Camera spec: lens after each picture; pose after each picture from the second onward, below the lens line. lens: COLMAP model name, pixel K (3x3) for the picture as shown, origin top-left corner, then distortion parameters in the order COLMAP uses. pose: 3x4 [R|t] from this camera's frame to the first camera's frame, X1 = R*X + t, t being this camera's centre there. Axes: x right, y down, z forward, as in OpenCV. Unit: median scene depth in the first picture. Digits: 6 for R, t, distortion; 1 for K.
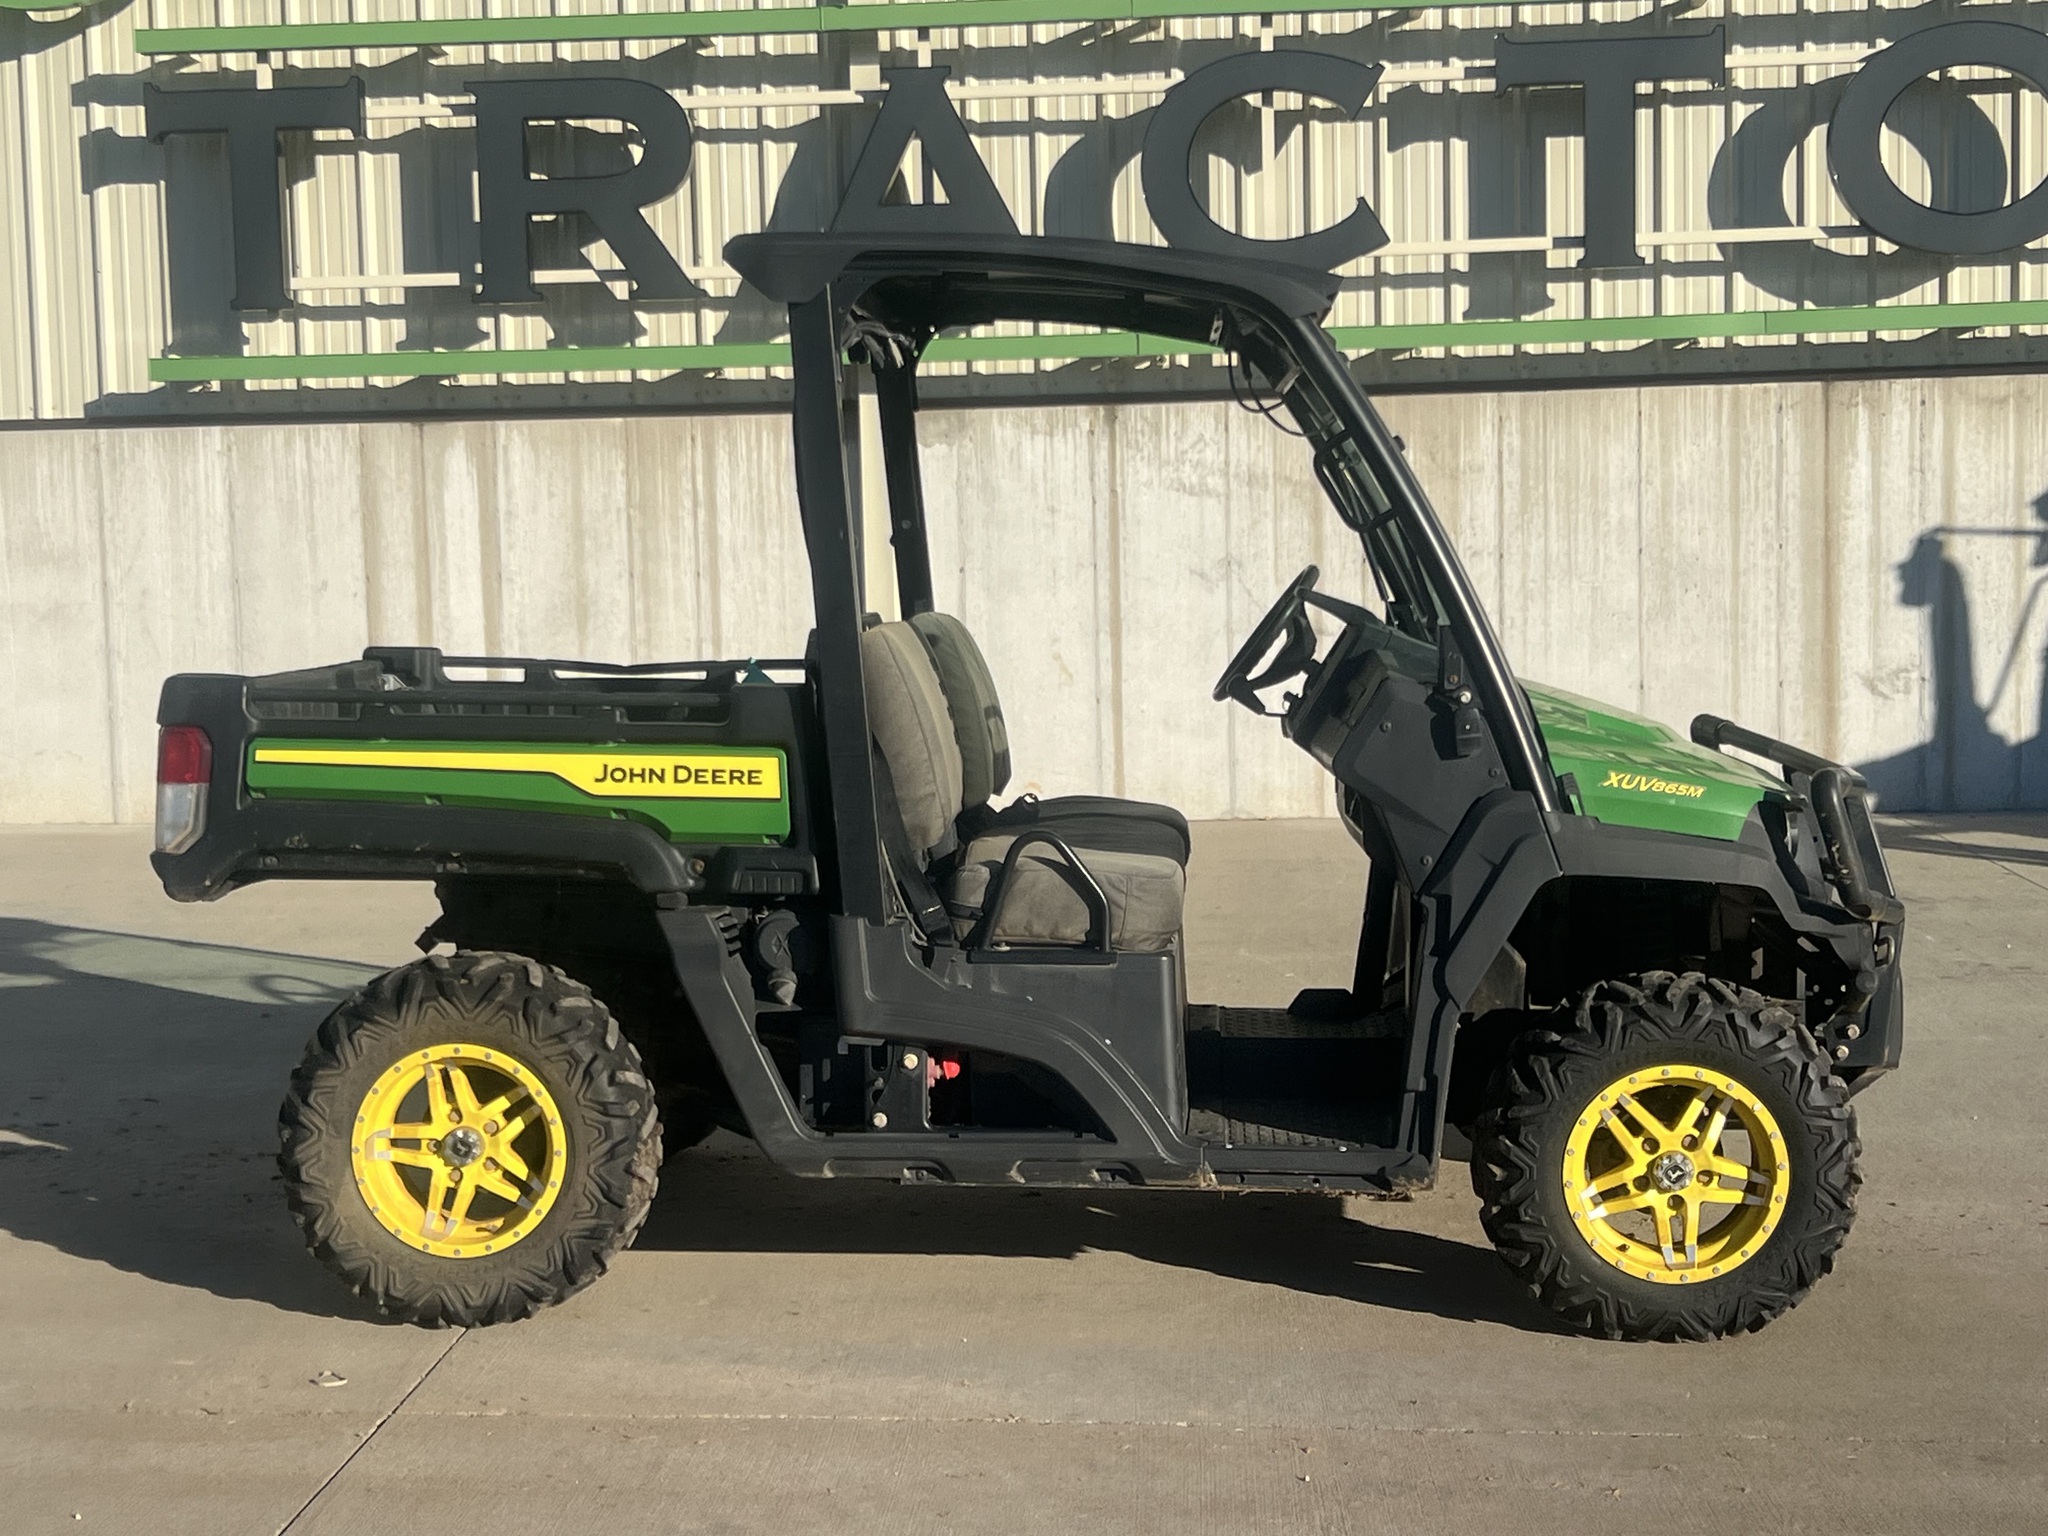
lens RADIAL K [[3030.1, 0, 1032.0], [0, 3030.1, 765.2], [0, 0, 1]] dist [0.202830, -0.761262]
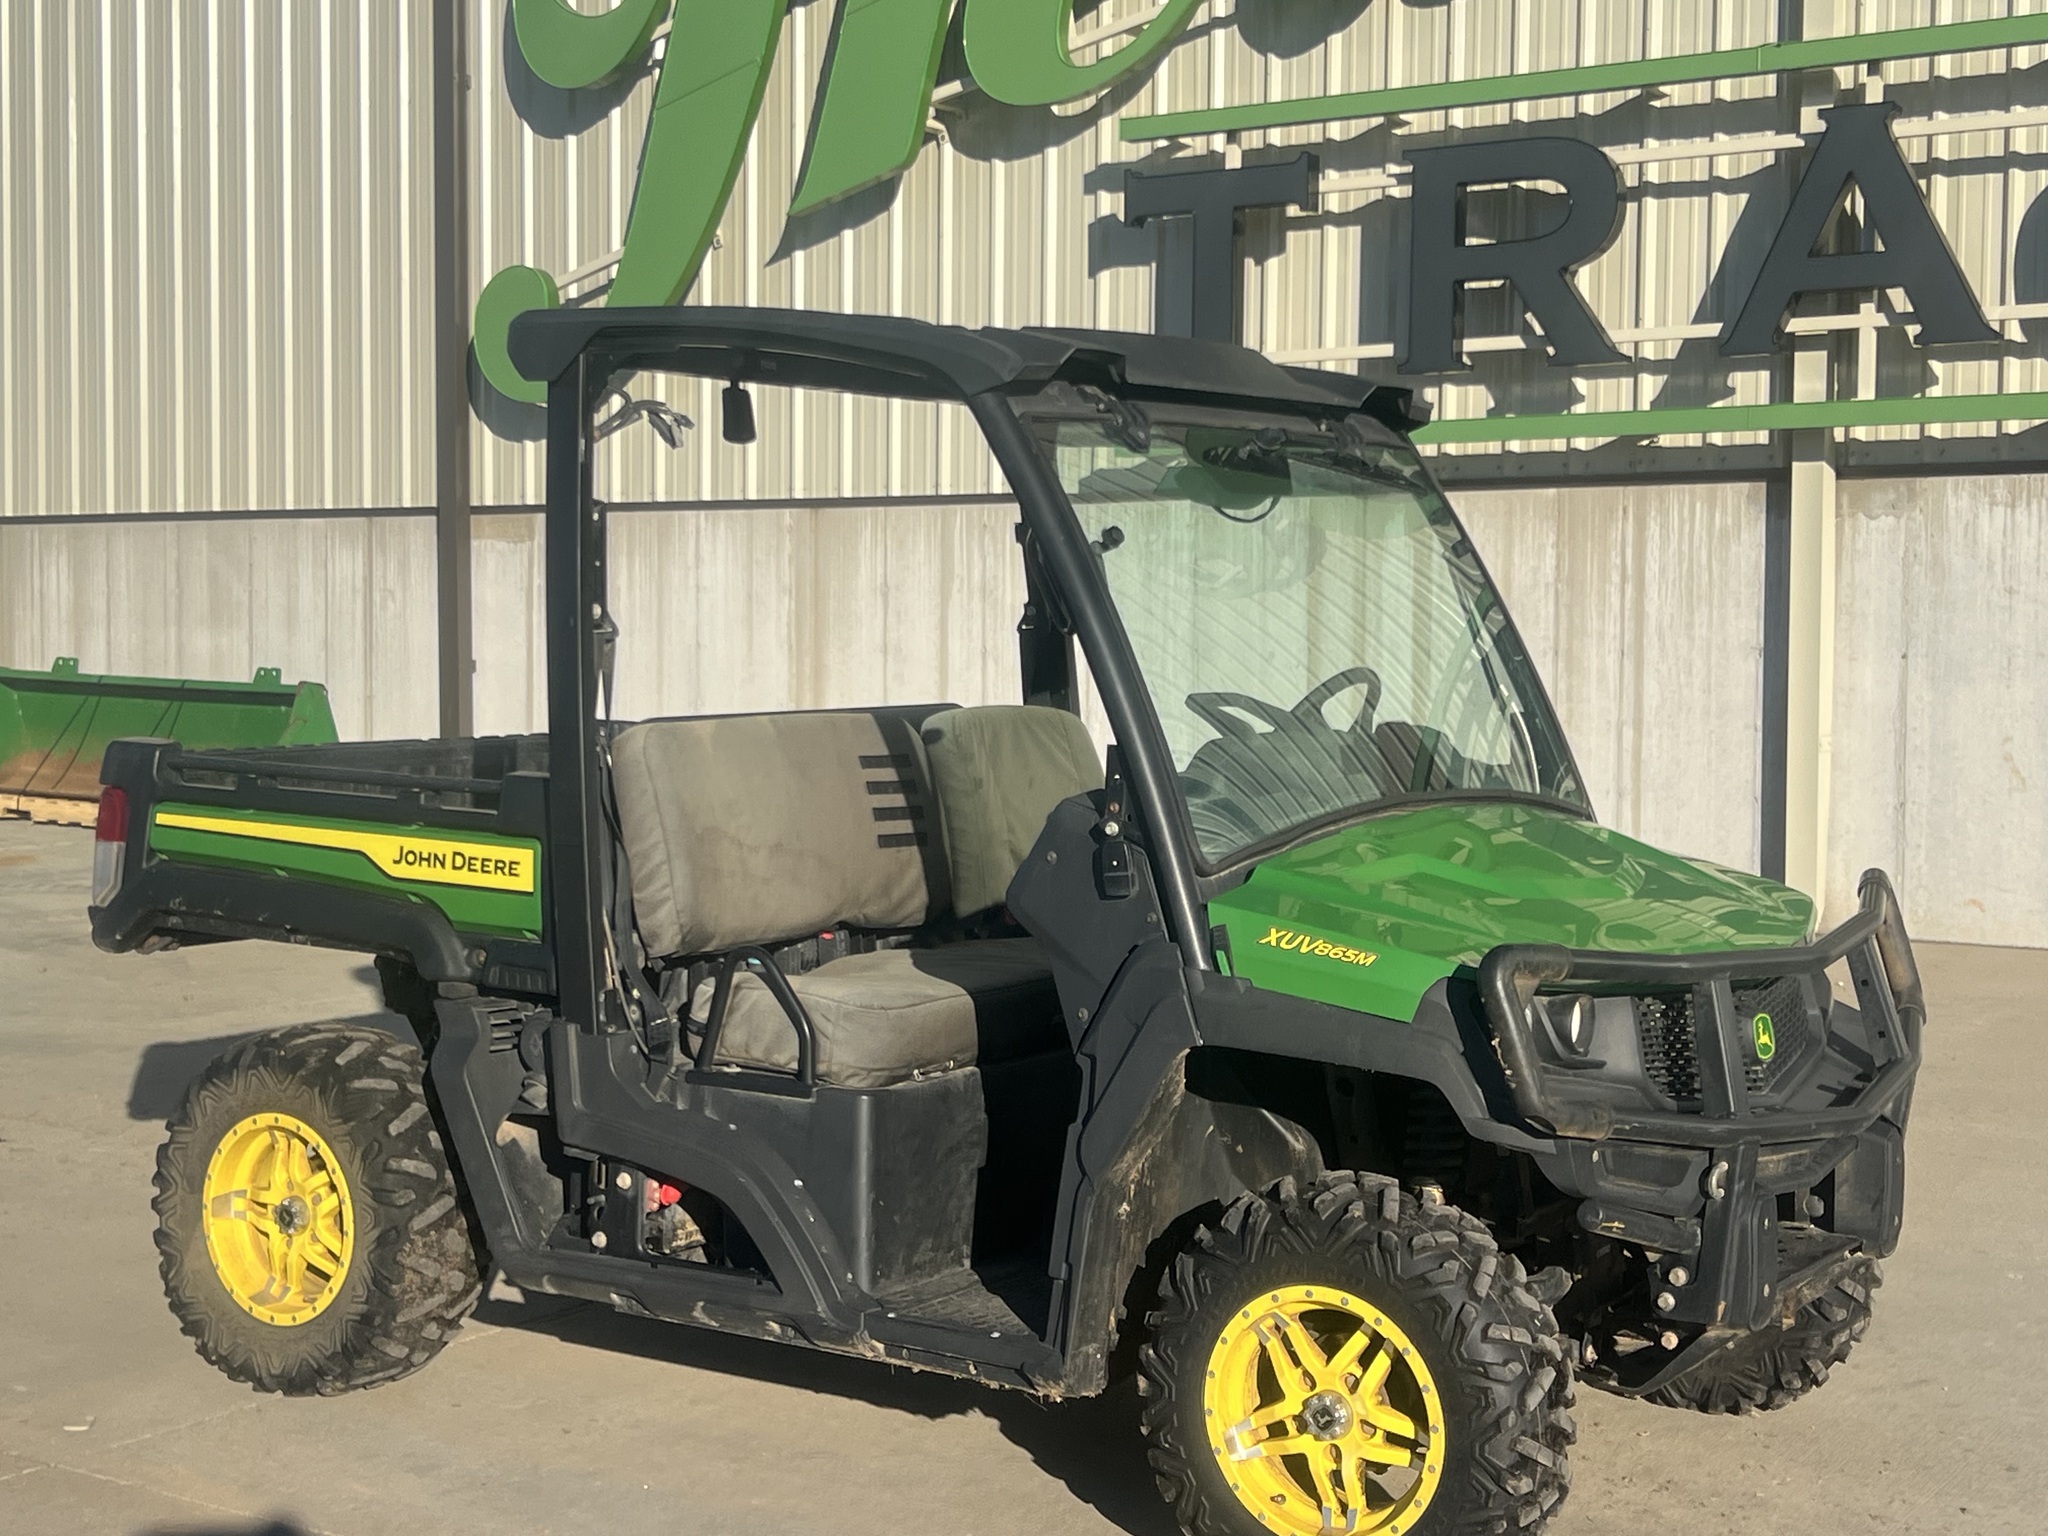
lens RADIAL K [[3030.1, 0, 1032.0], [0, 3030.1, 765.2], [0, 0, 1]] dist [0.202830, -0.761262]
pose [[0.870627, 0.047154, -0.489679, 0.197465], [-0.057377, 0.998335, -0.005879, -0.012298], [0.488587, 0.033215, 0.871883, 0.087875]]
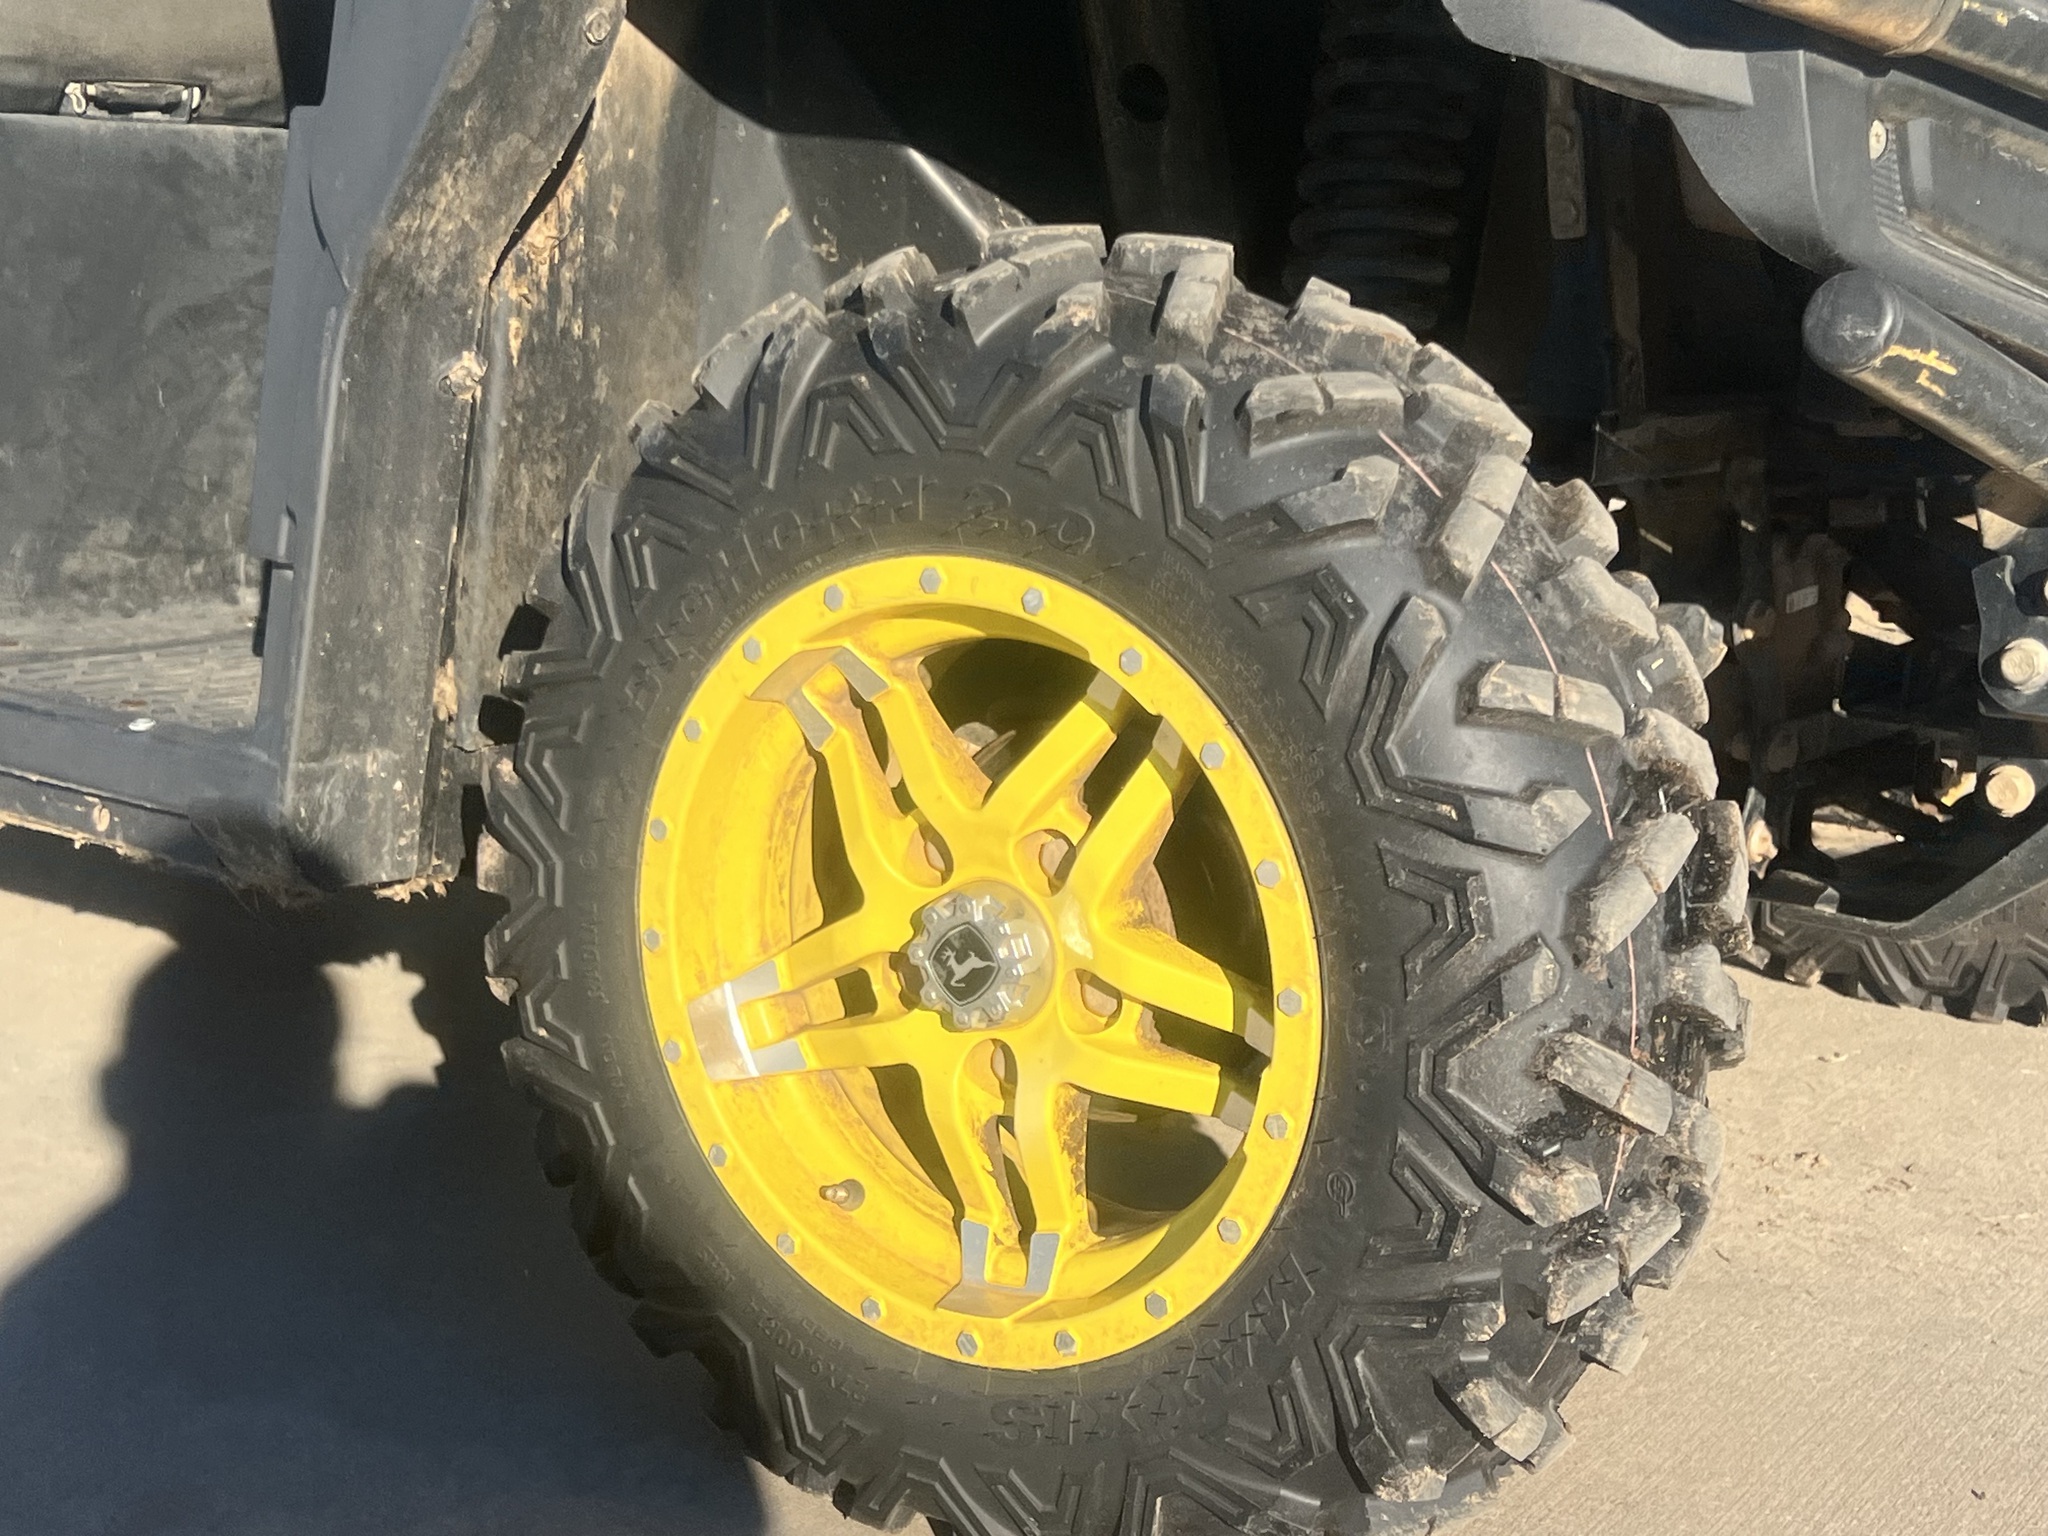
lens RADIAL K [[3030.1, 0, 1032.0], [0, 3030.1, 765.2], [0, 0, 1]] dist [0.202830, -0.761262]
pose [[0.858461, 0.138111, -0.493934, 0.126888], [-0.092211, 0.988930, 0.116255, 0.030882], [0.504522, -0.054254, 0.861692, 0.284893]]
